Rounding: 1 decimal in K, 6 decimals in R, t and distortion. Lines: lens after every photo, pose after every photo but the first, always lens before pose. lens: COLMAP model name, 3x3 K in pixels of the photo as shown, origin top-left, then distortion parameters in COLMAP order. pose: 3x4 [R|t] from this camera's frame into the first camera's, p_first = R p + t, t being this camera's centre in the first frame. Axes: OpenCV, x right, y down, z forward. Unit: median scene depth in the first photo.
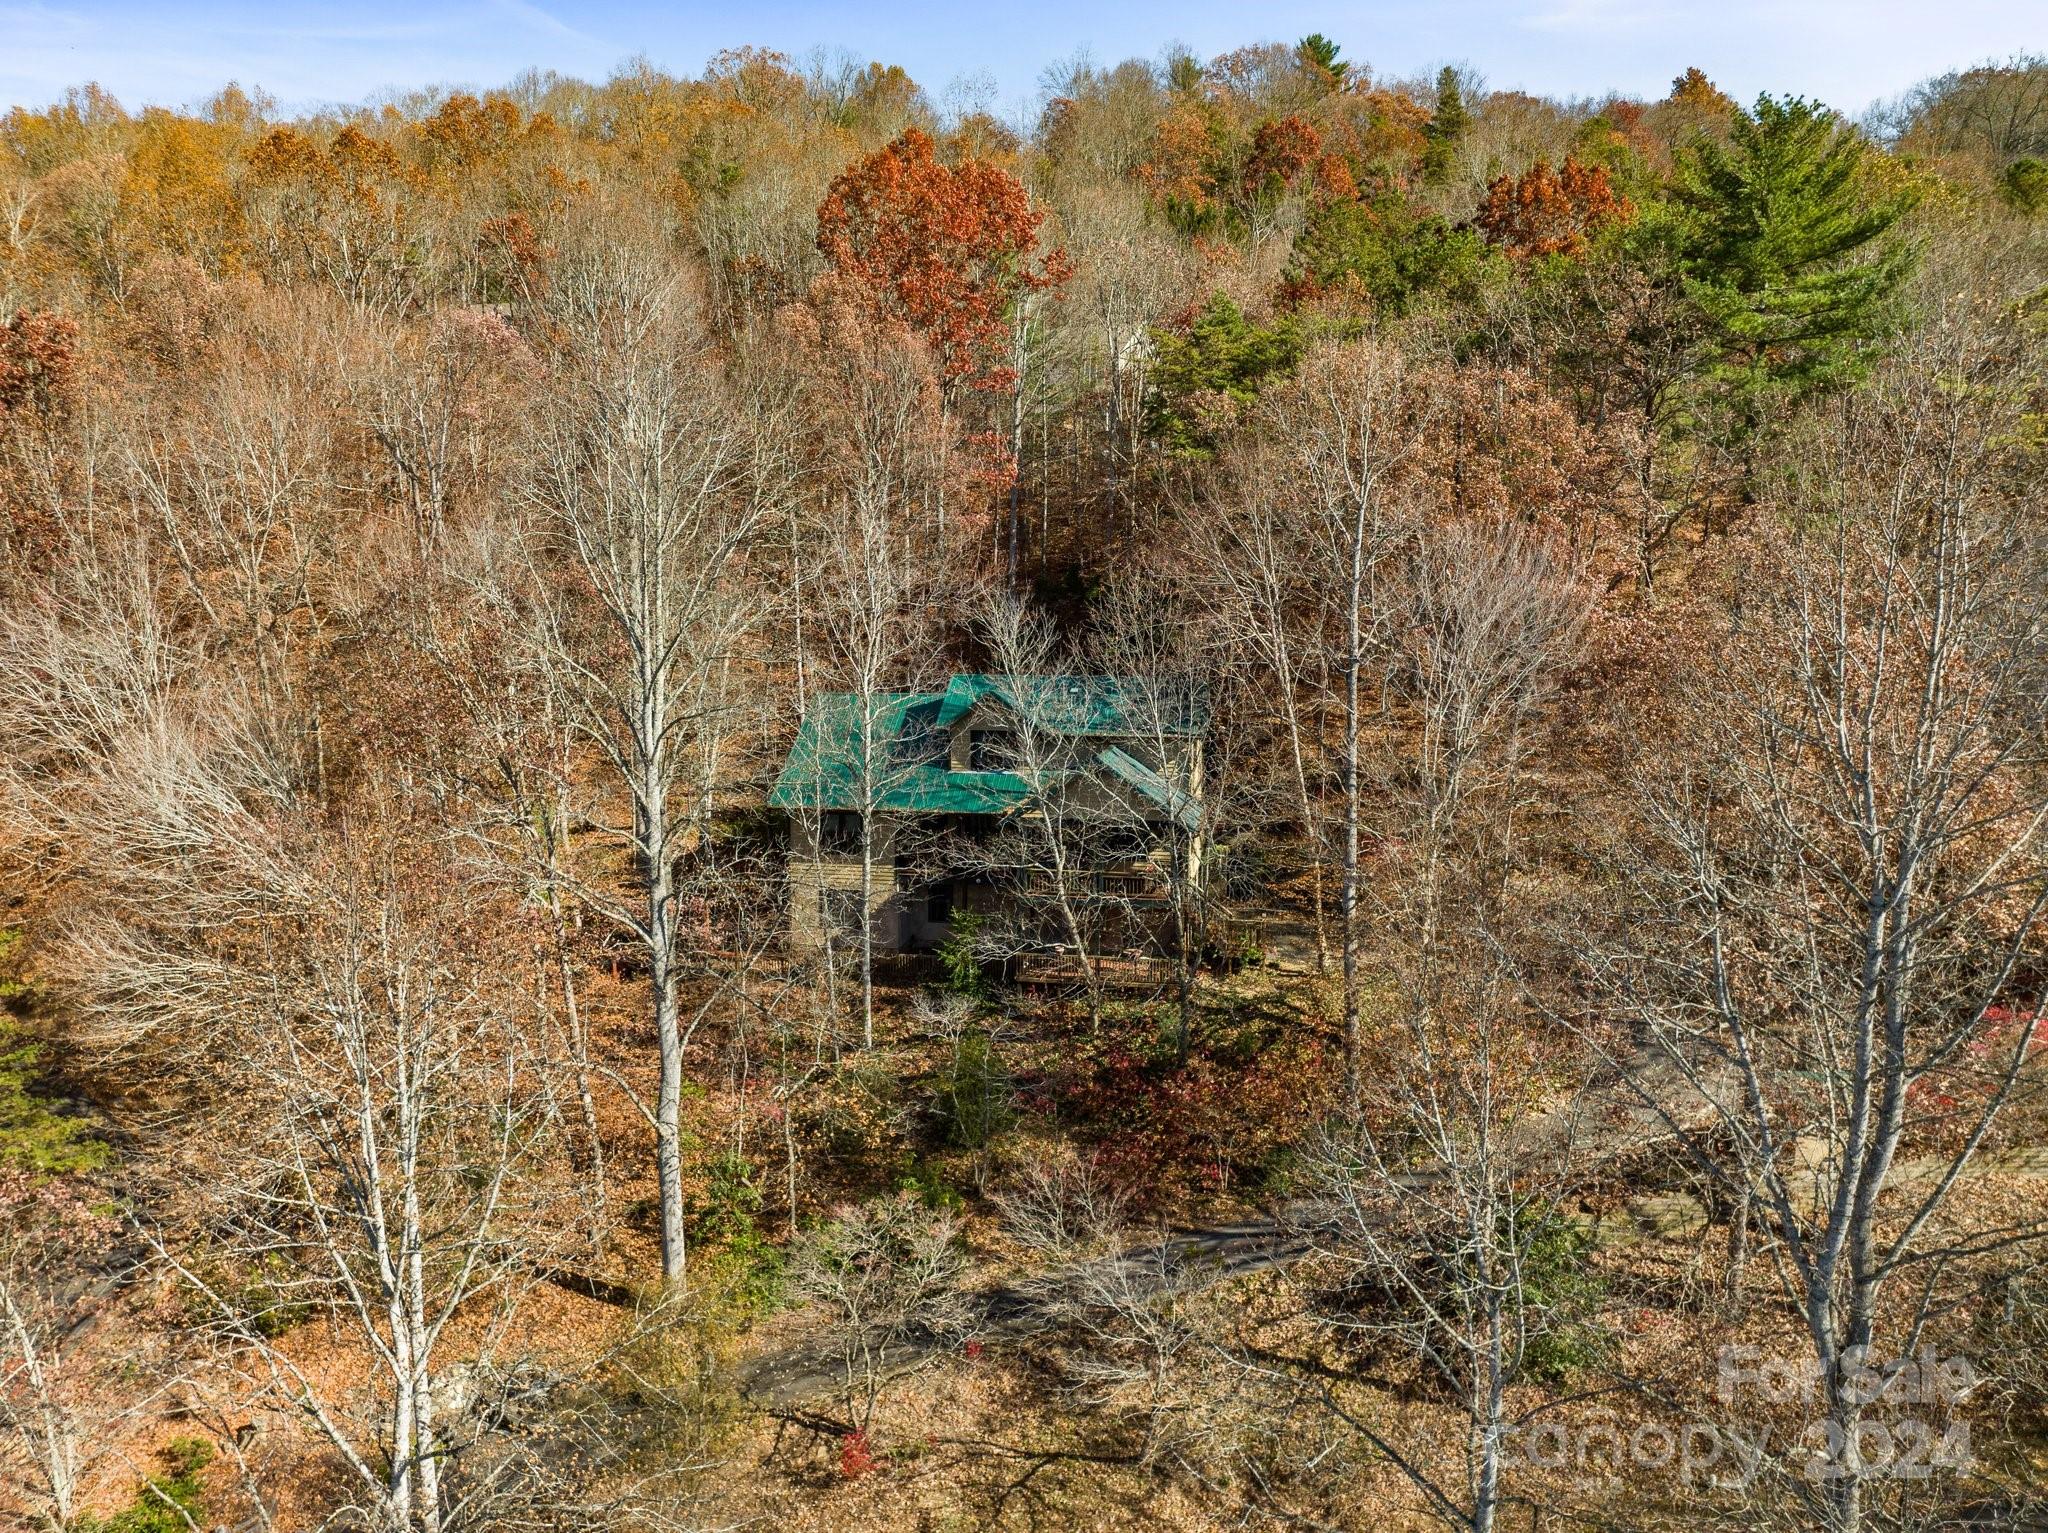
lens RADIAL K [[1424.6, 0, 1024.0], [0, 1424.6, 766.5], [0, 0, 1]] dist [-0.059843, -0.000579]
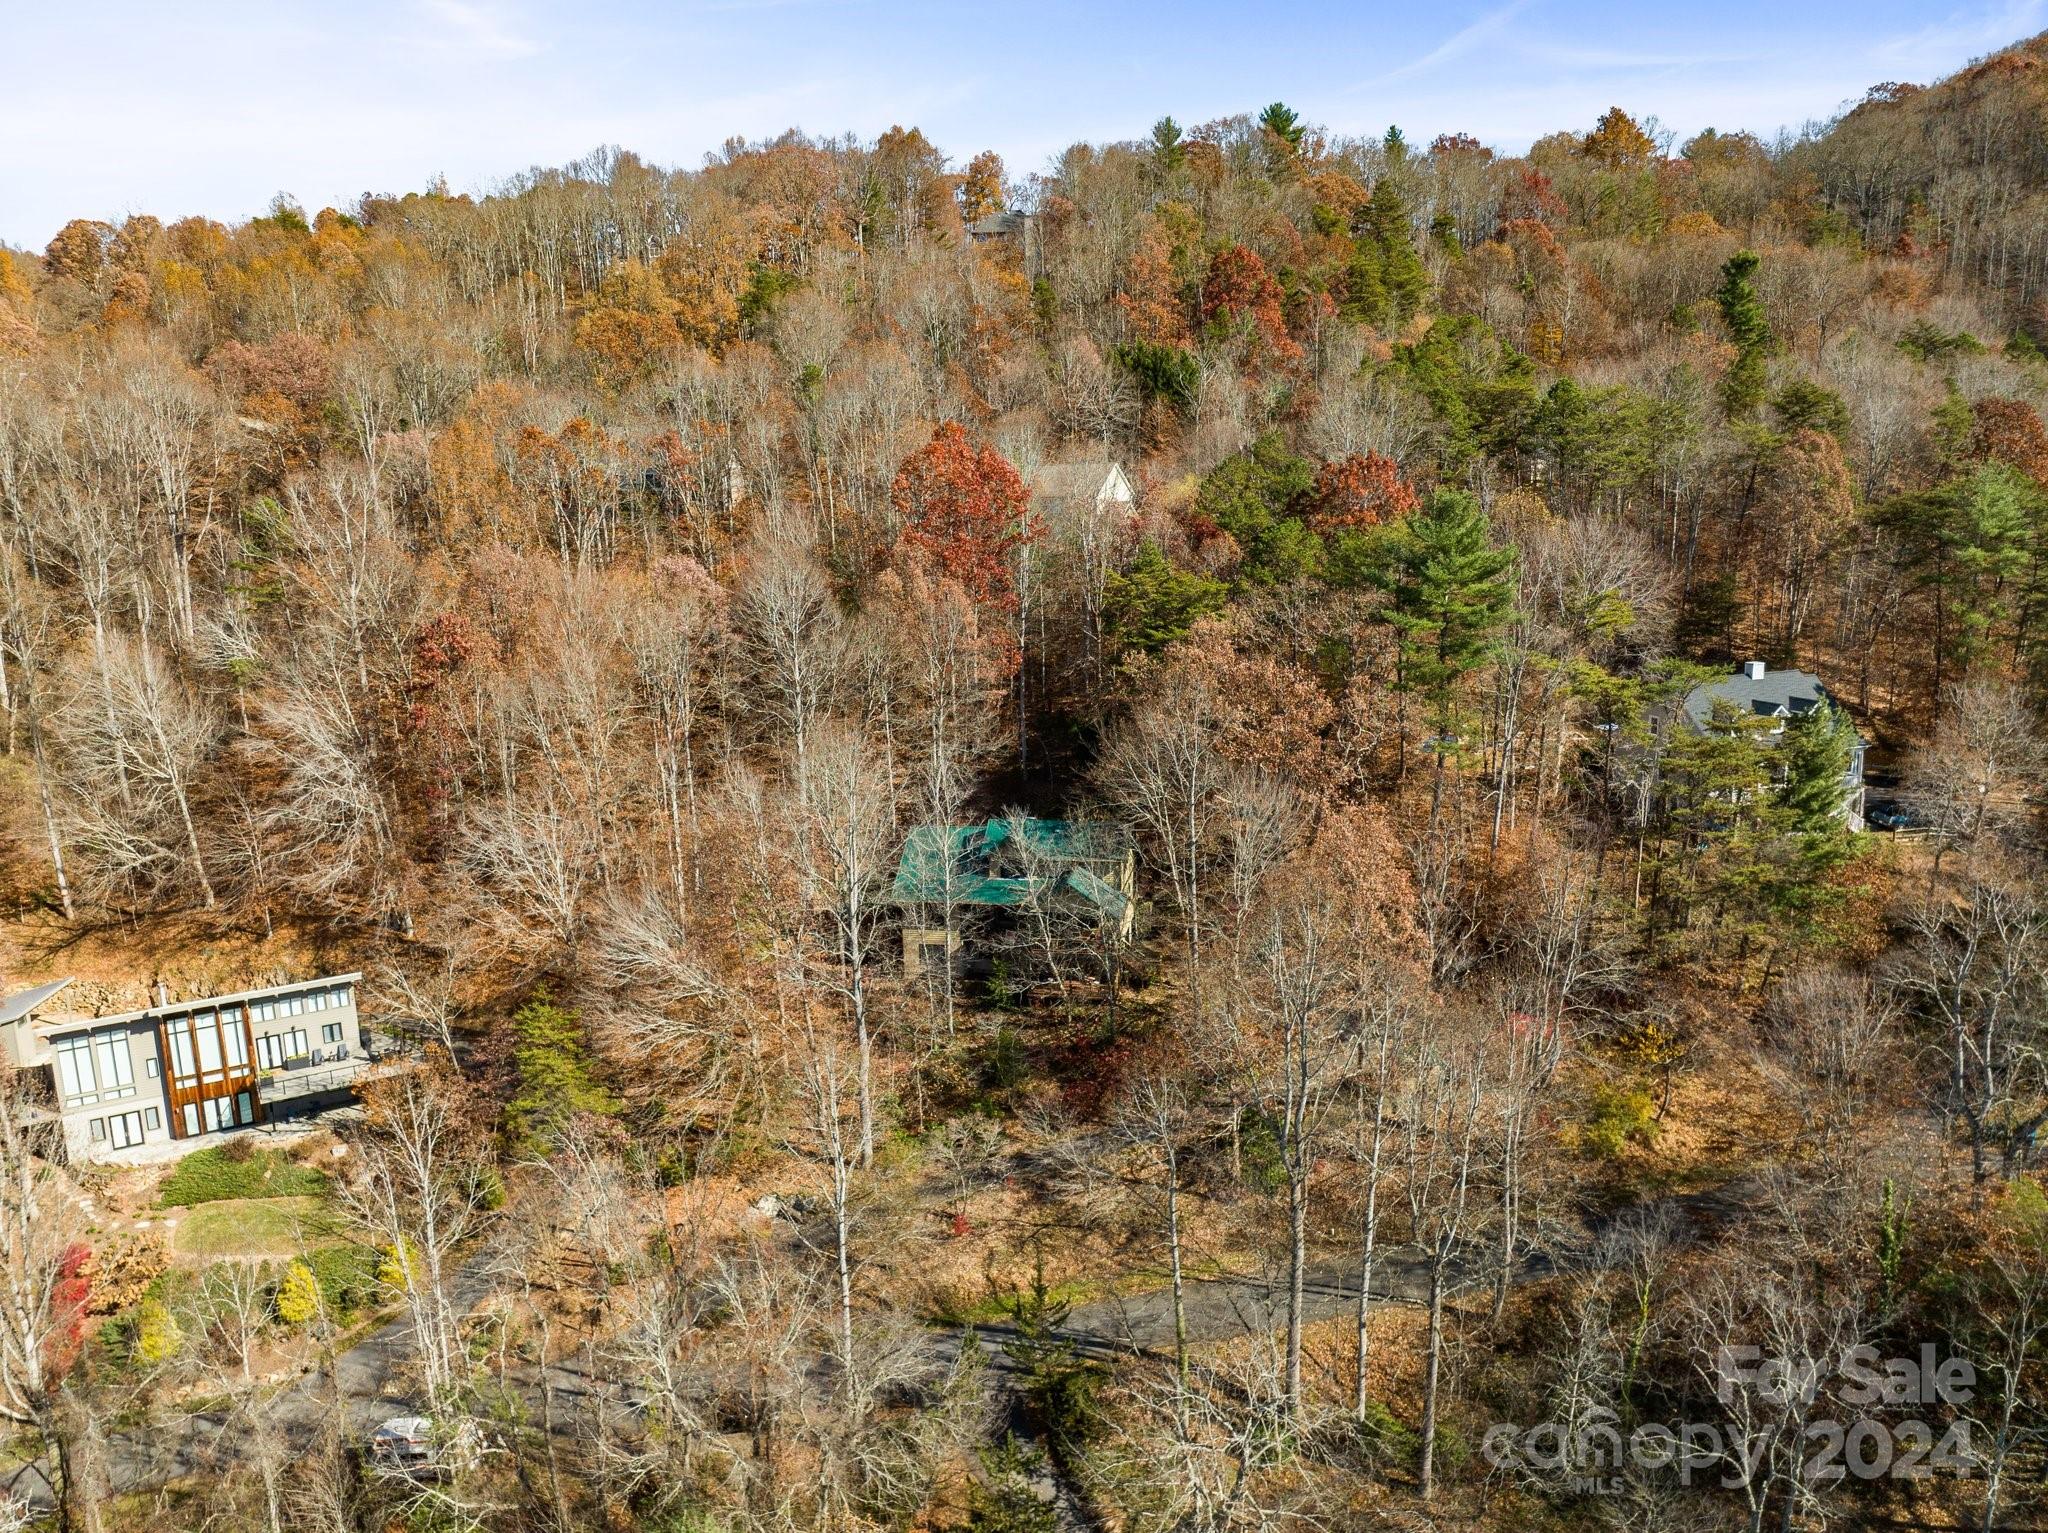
lens RADIAL K [[1424.6, 0, 1024.0], [0, 1424.6, 766.5], [0, 0, 1]] dist [-0.059843, -0.000579]
pose [[0.999640, -0.021568, -0.015975, 0.031370], [0.022725, 0.996838, 0.076141, -0.355452], [0.014282, -0.076477, 0.996969, -1.028365]]
